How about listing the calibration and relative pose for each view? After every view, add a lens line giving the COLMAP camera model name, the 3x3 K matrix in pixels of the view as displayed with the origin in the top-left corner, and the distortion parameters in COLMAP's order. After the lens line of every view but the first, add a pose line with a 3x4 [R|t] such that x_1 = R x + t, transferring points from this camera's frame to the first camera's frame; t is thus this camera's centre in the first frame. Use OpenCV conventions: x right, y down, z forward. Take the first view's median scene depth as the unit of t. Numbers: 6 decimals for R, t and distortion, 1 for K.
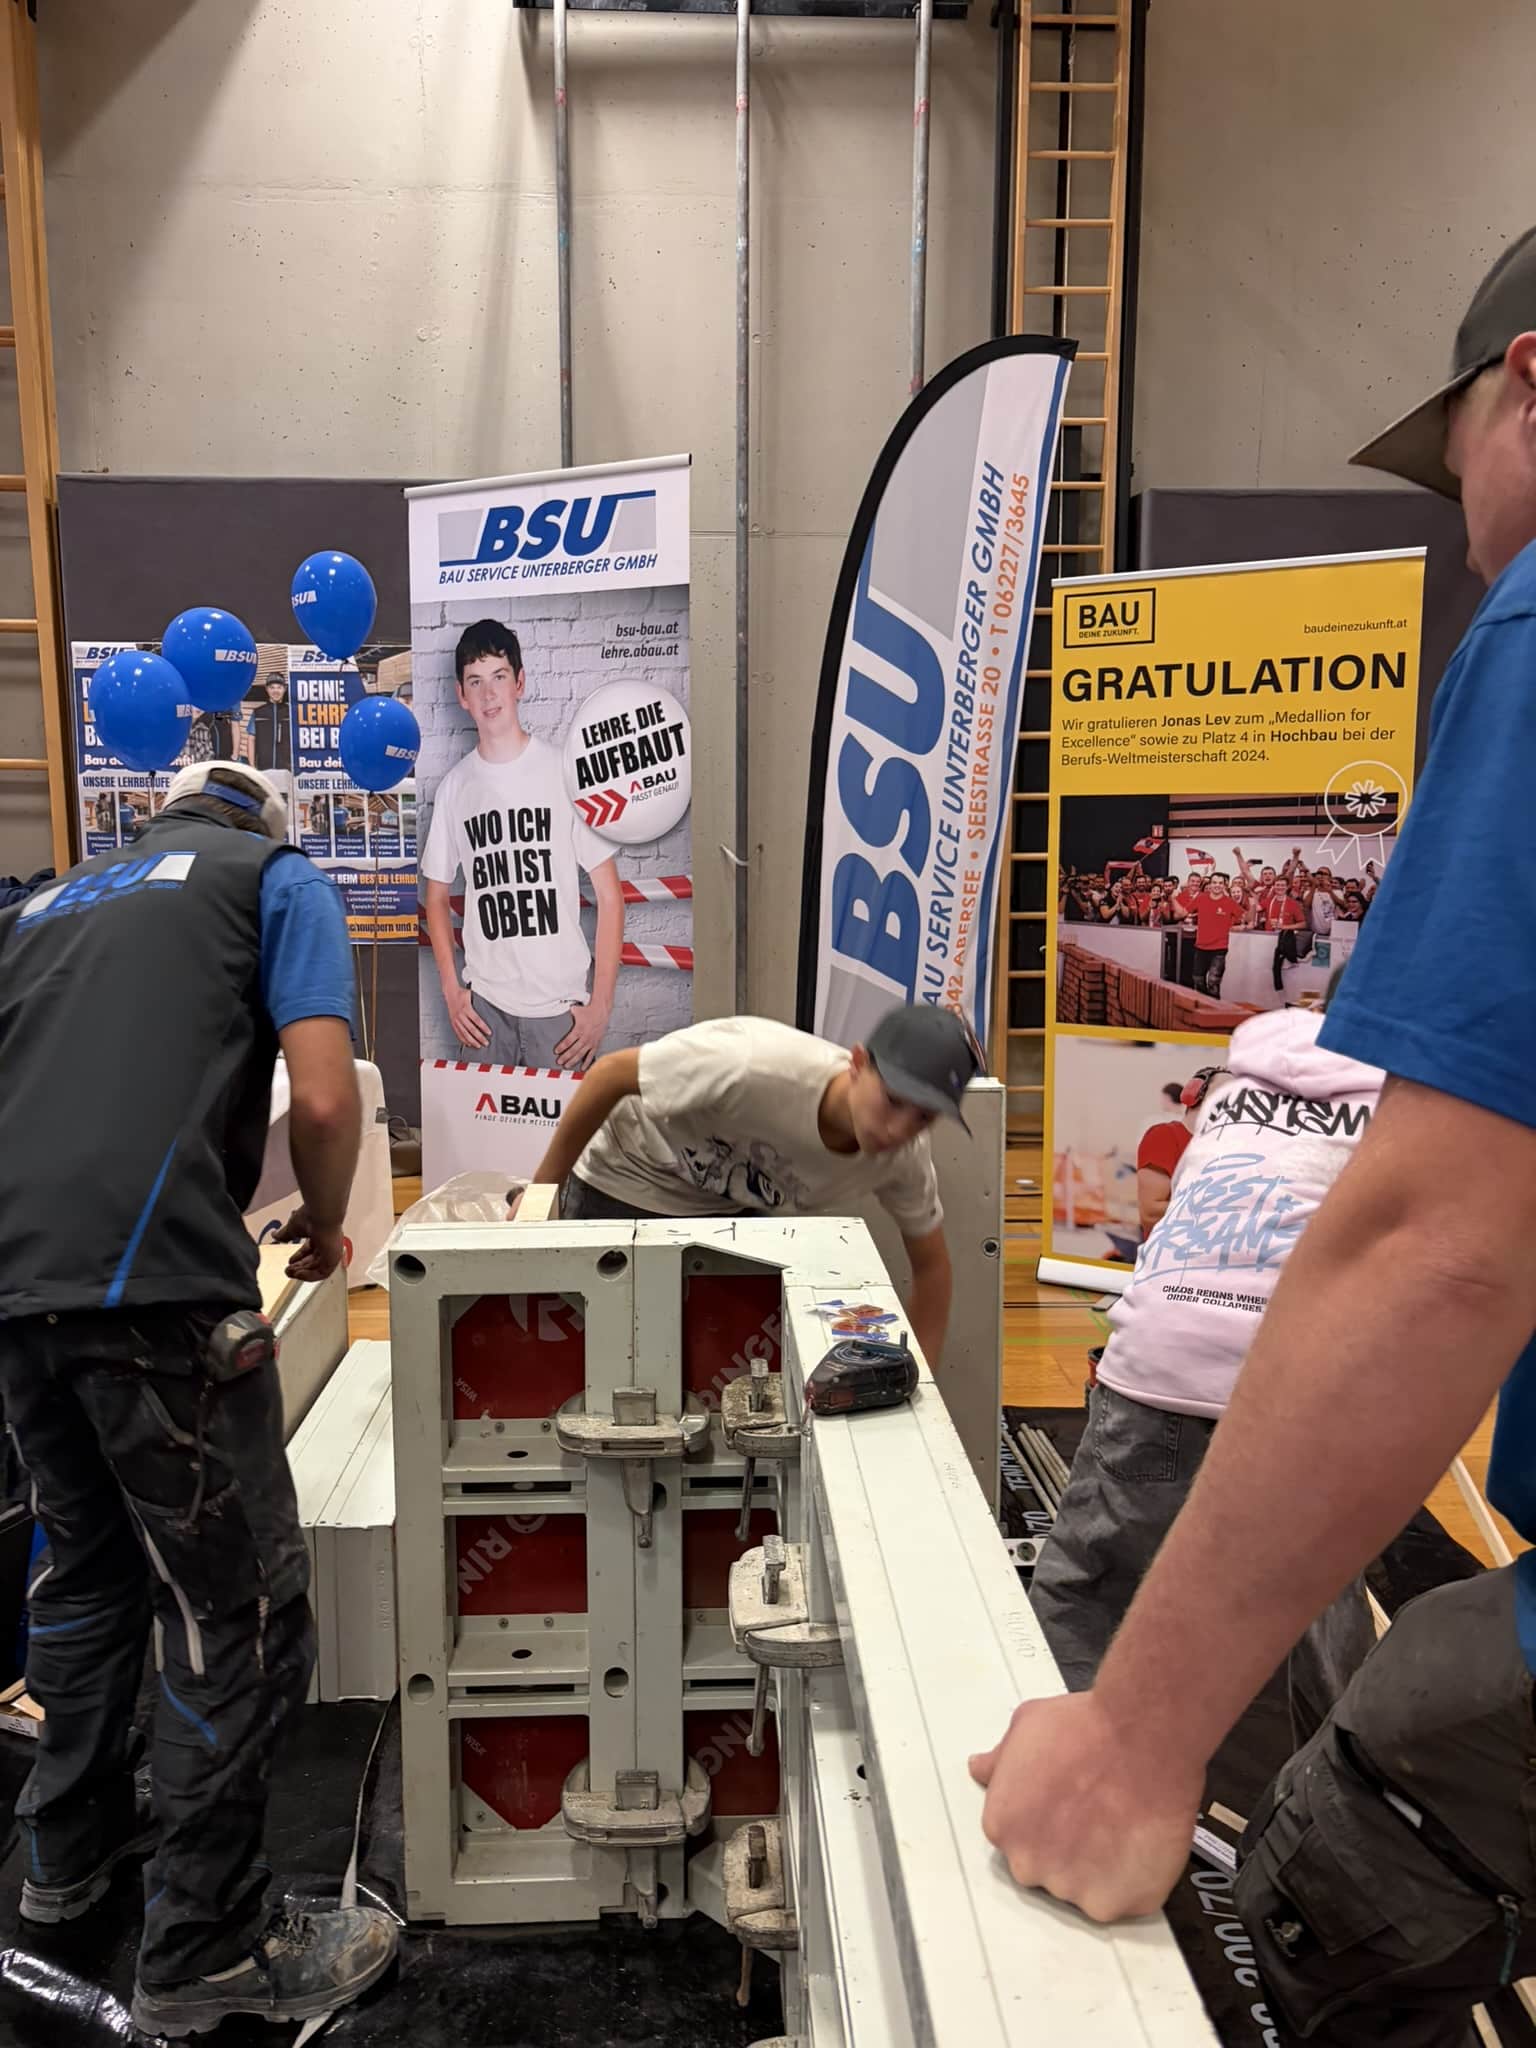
lens RADIAL K [[1549.5, 0, 750.8], [0, 1549.5, 1024.5], [0, 0, 1]] dist [0.073271, -0.134052]
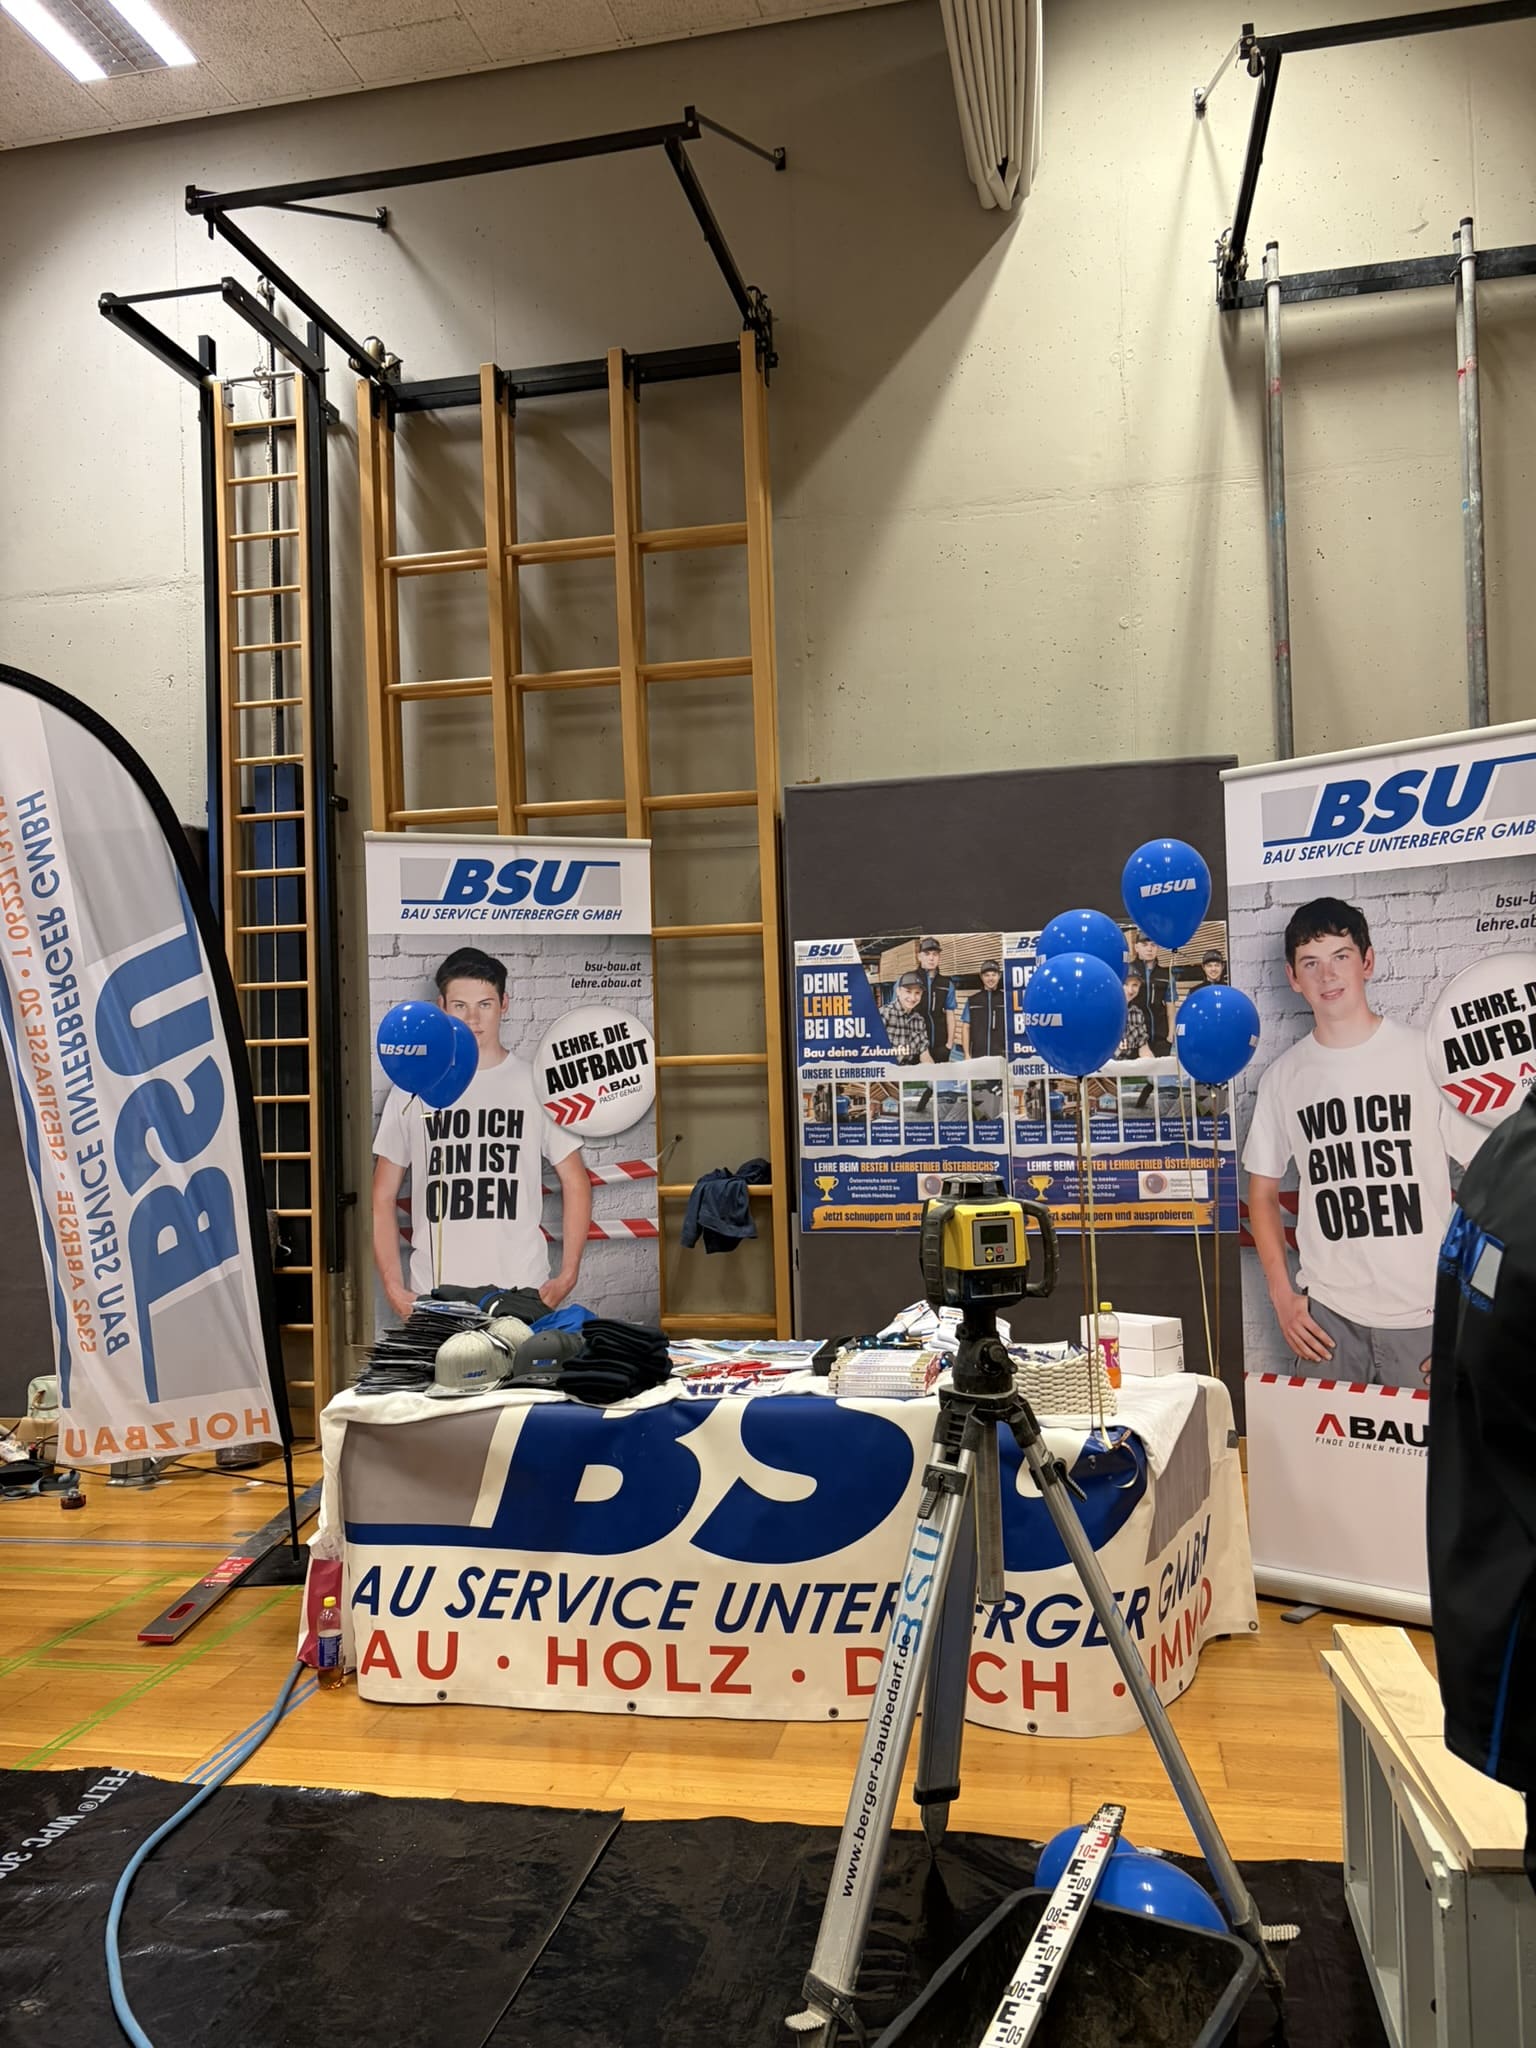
lens RADIAL K [[1542.4, 0, 768.0], [0, 1542.4, 1024.0], [0, 0, 1]] dist [0.057405, -0.072743]
pose [[0.969759, -0.036347, -0.241343, -0.279534], [-0.003796, 0.986483, -0.163819, -0.030973], [0.244035, 0.159781, 0.956513, 0.035385]]
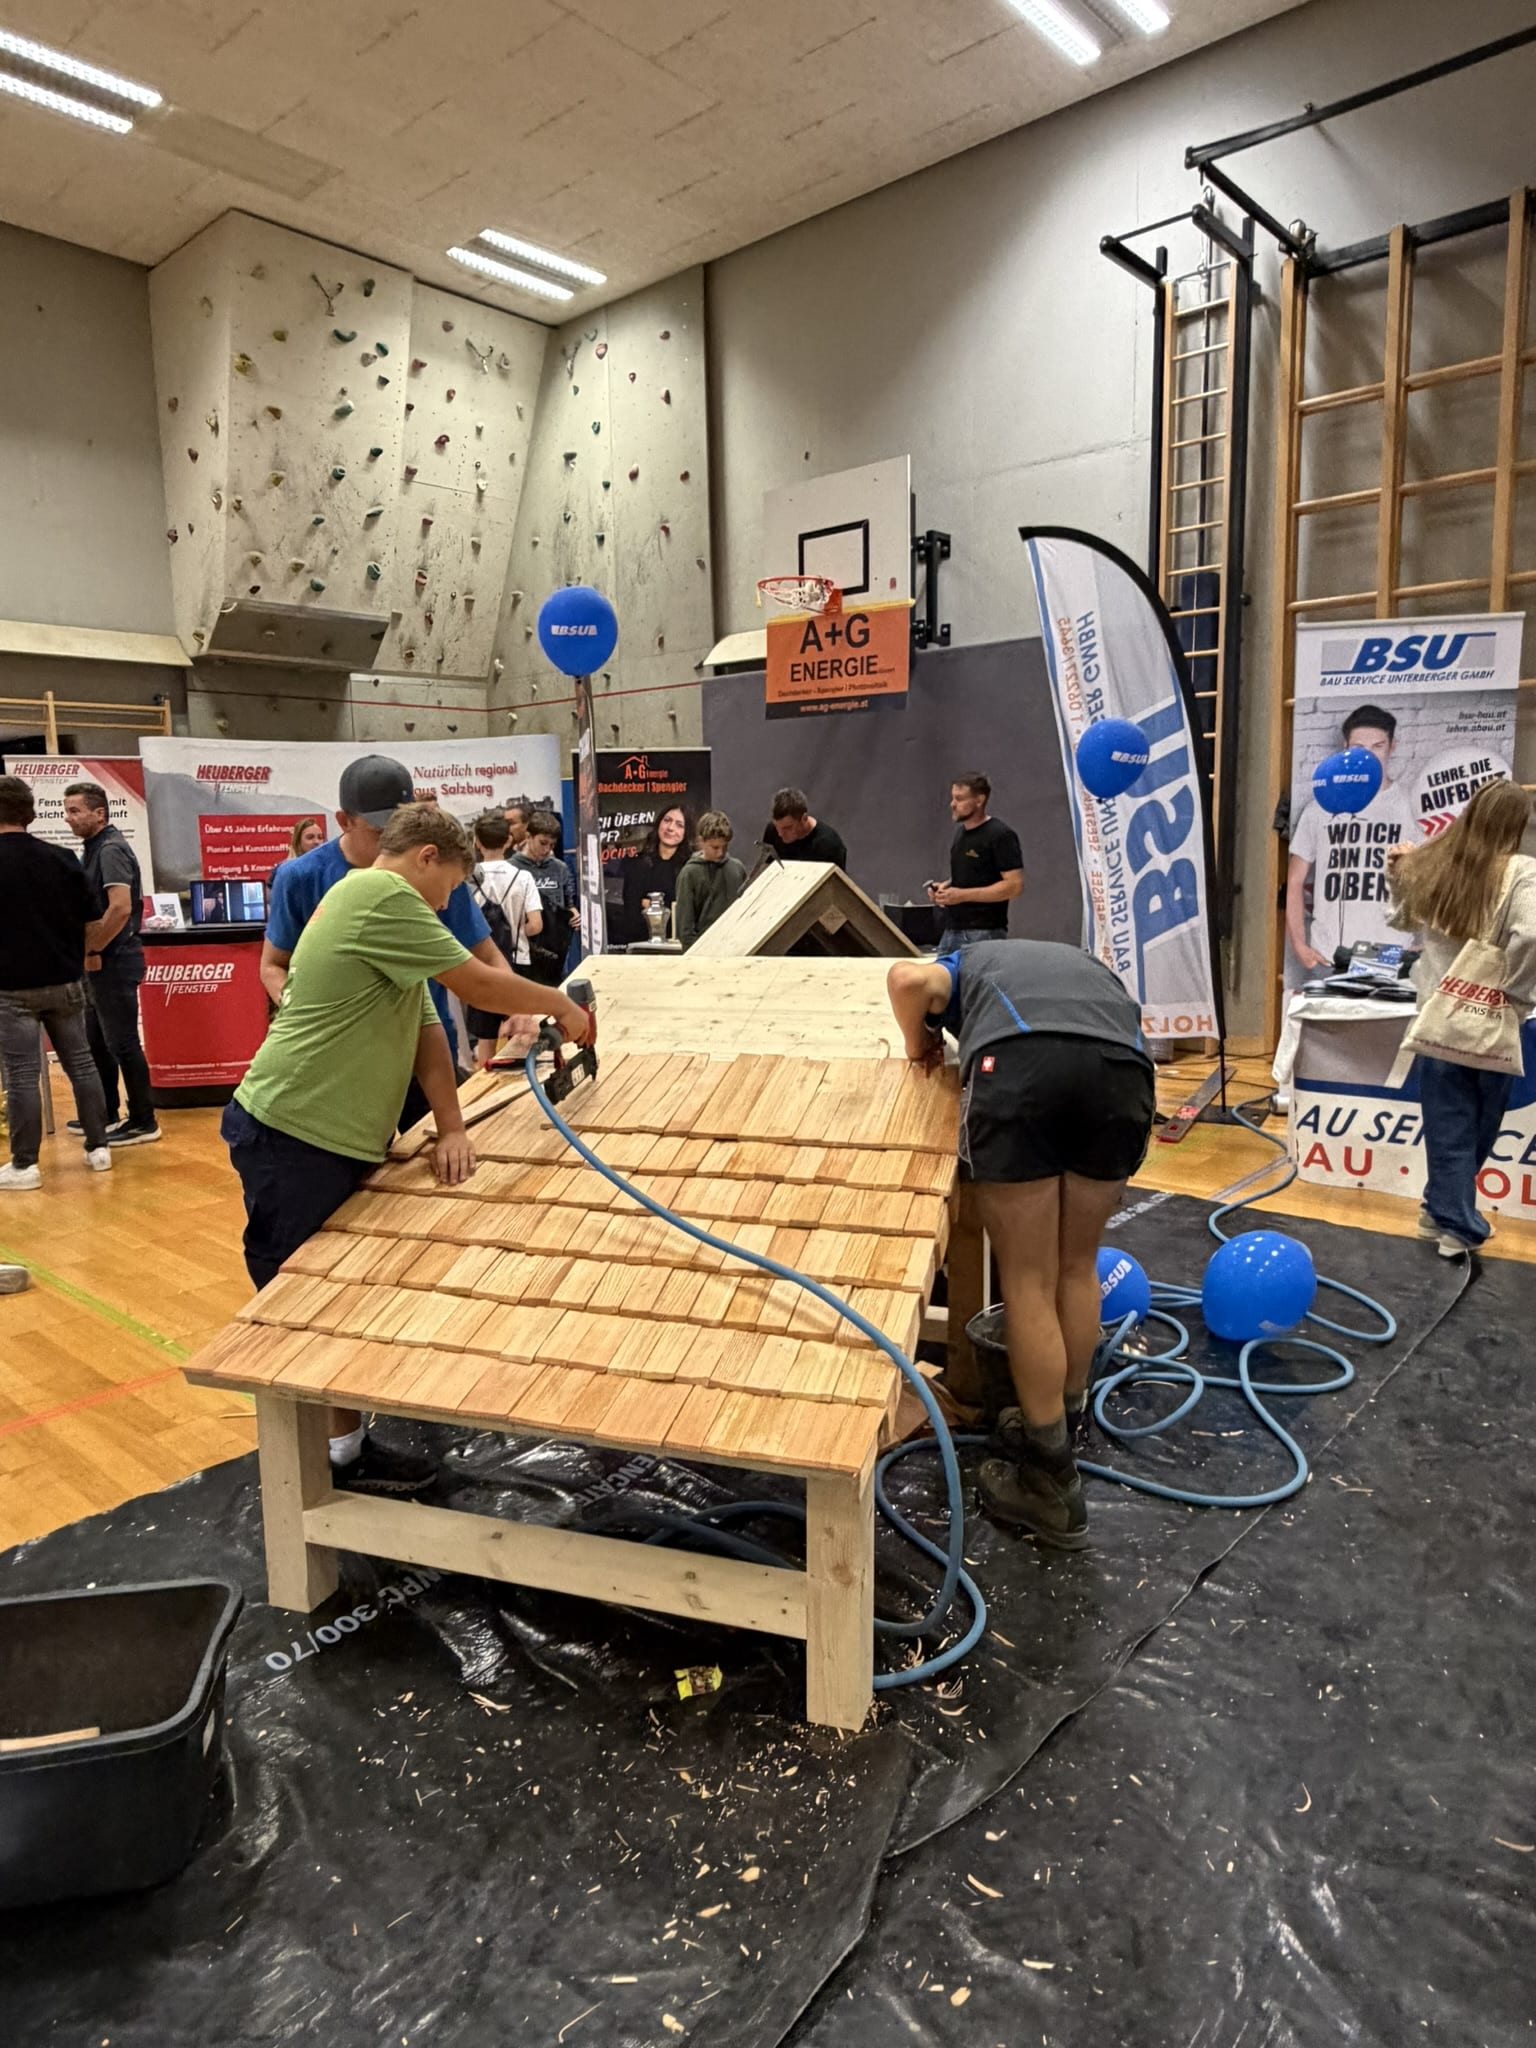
lens RADIAL K [[1266.5, 0, 767.4], [0, 1266.5, 1017.0], [0, 0, 1]] dist [0.000743, 0.002452]
pose [[0.717676, 0.085782, -0.691074, -0.286007], [-0.073255, 0.996178, 0.047579, 0.029889], [0.692513, 0.016478, 0.721217, -0.297876]]
